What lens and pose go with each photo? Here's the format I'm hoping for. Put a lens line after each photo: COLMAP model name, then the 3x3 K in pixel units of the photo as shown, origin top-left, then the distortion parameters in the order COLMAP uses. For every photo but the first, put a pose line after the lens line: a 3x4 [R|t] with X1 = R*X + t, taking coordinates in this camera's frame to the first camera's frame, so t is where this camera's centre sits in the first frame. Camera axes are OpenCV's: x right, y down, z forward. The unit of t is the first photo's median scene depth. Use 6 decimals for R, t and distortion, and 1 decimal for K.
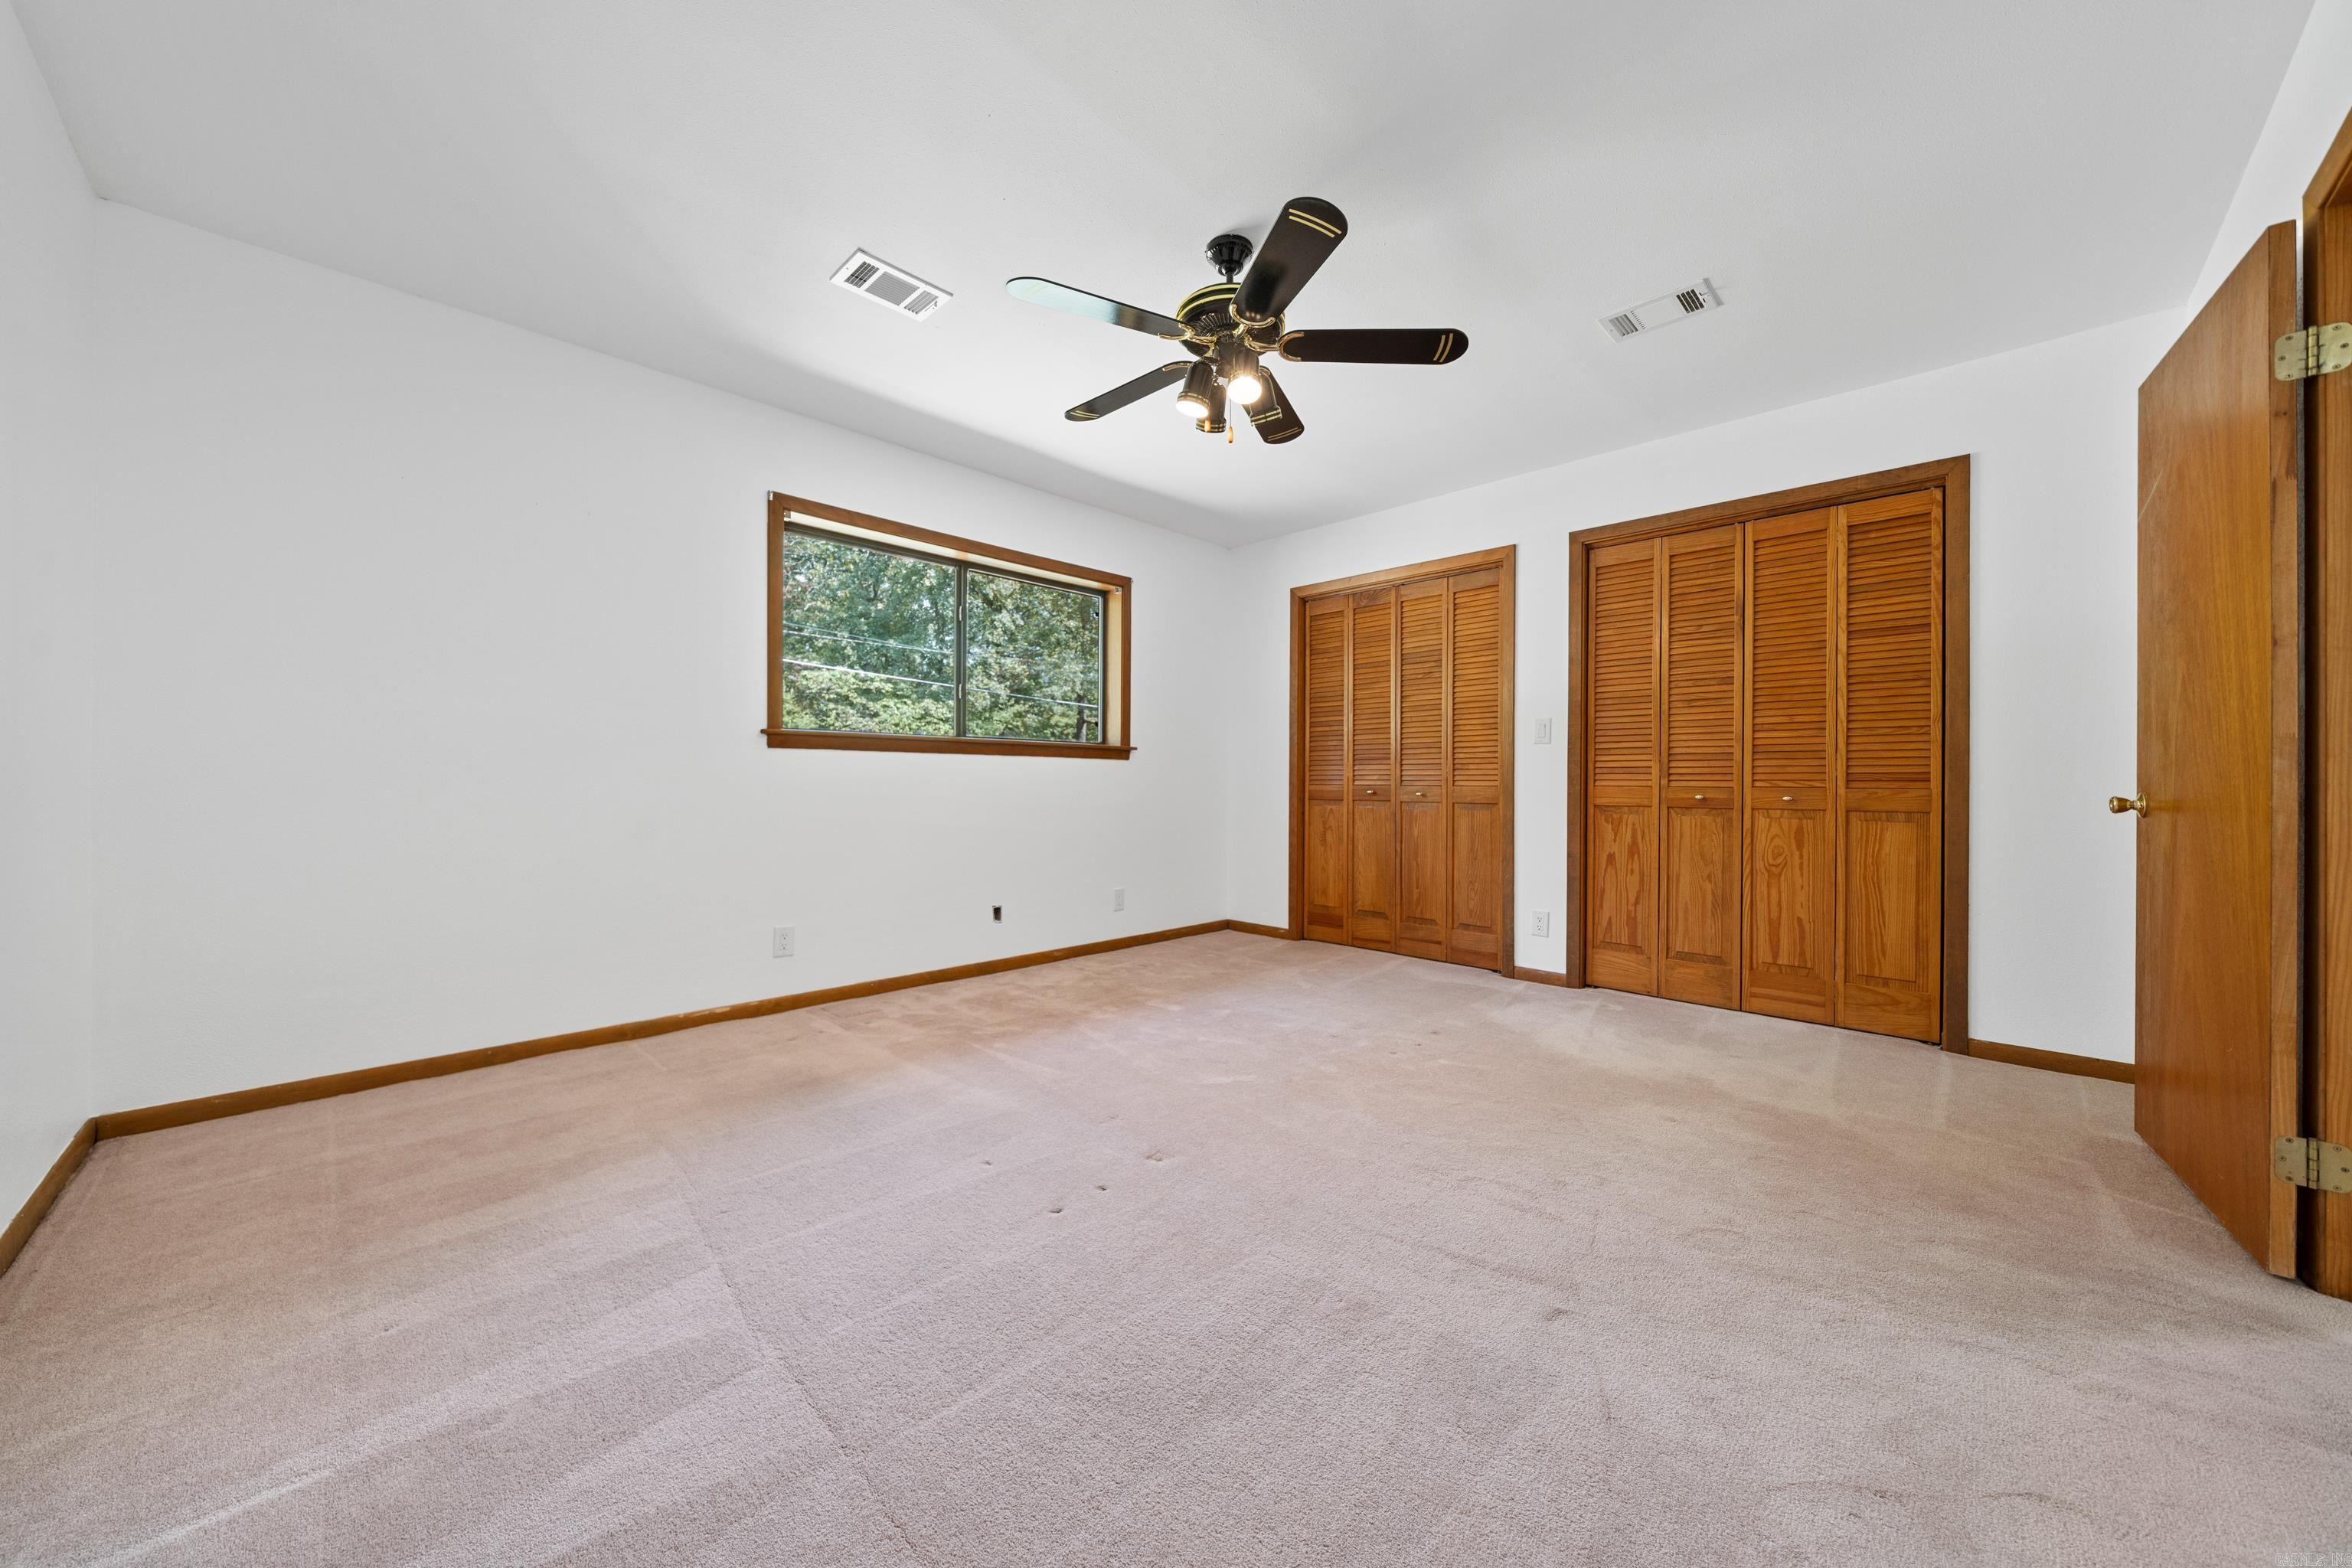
lens RADIAL K [[804.4, 0, 1195.2], [0, 804.4, 787.3], [0, 0, 1]] dist [-0.004657, -0.000218]
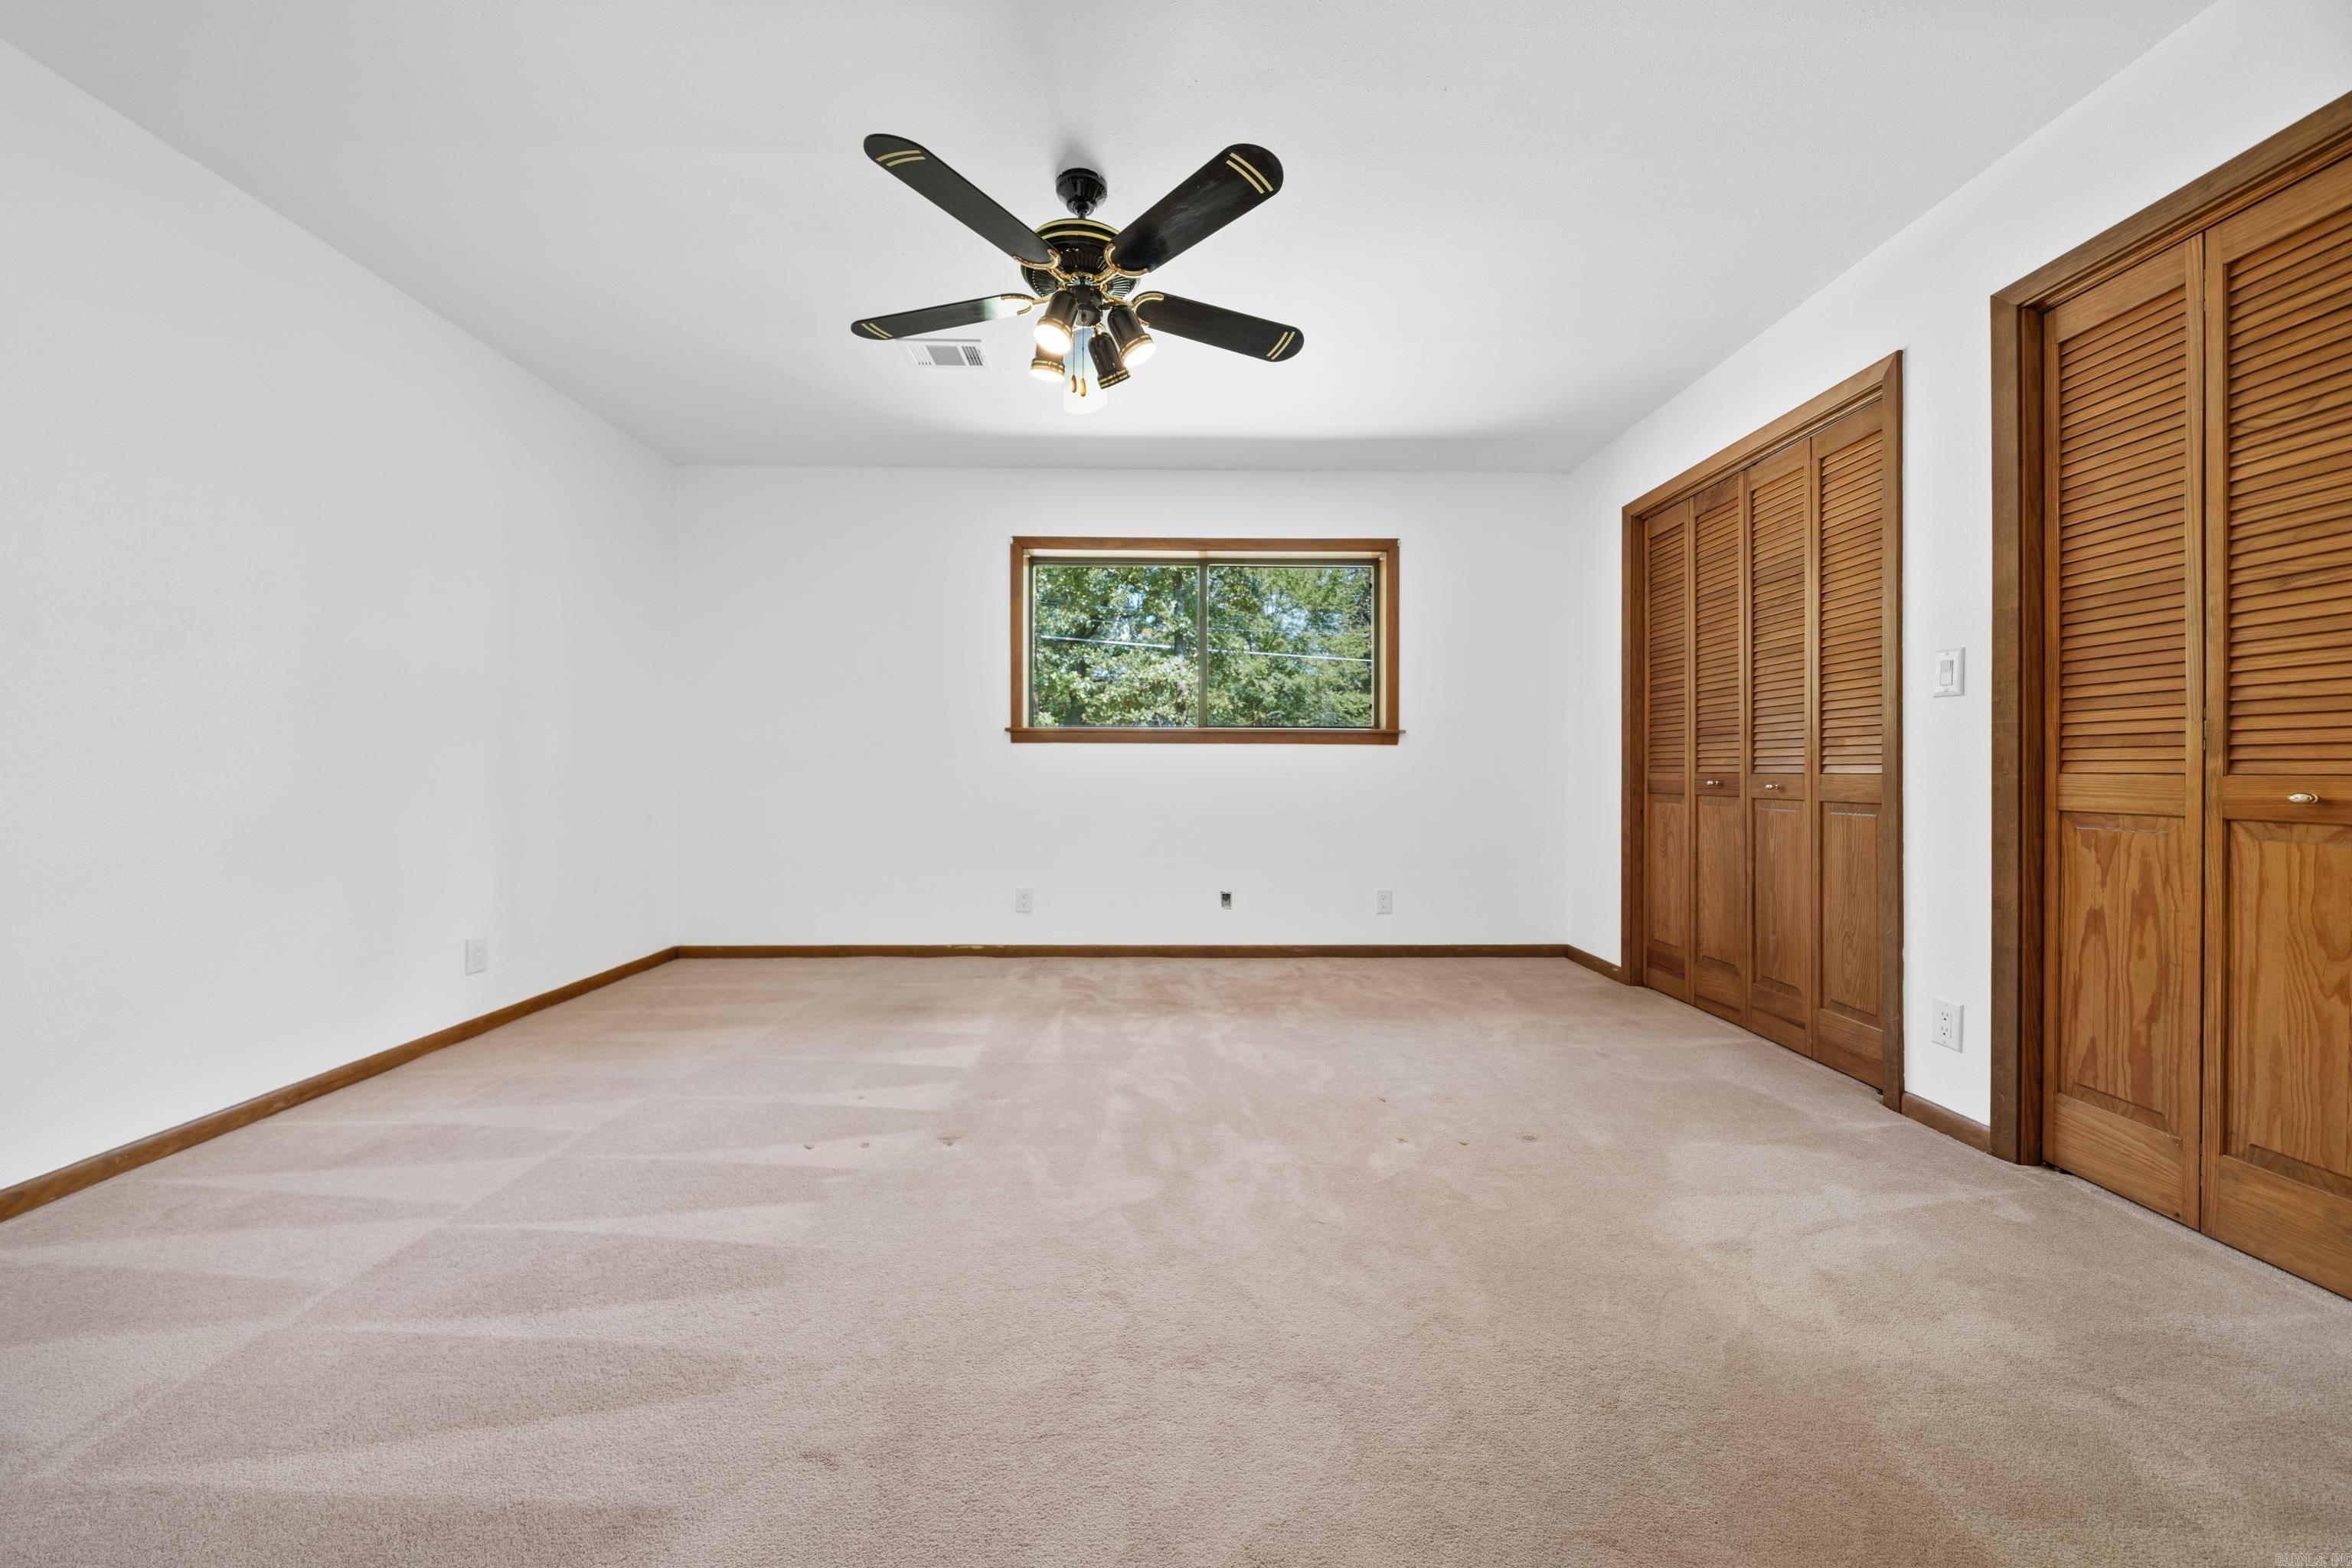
lens RADIAL K [[804.4, 0, 1187.3], [0, 804.4, 772.9], [0, 0, 1]] dist [-0.004657, -0.000218]
pose [[0.718080, -0.001360, -0.695960, 0.450002], [-0.003129, 0.999982, -0.005182, 0.002517], [0.695954, 0.005899, 0.718062, 0.251809]]
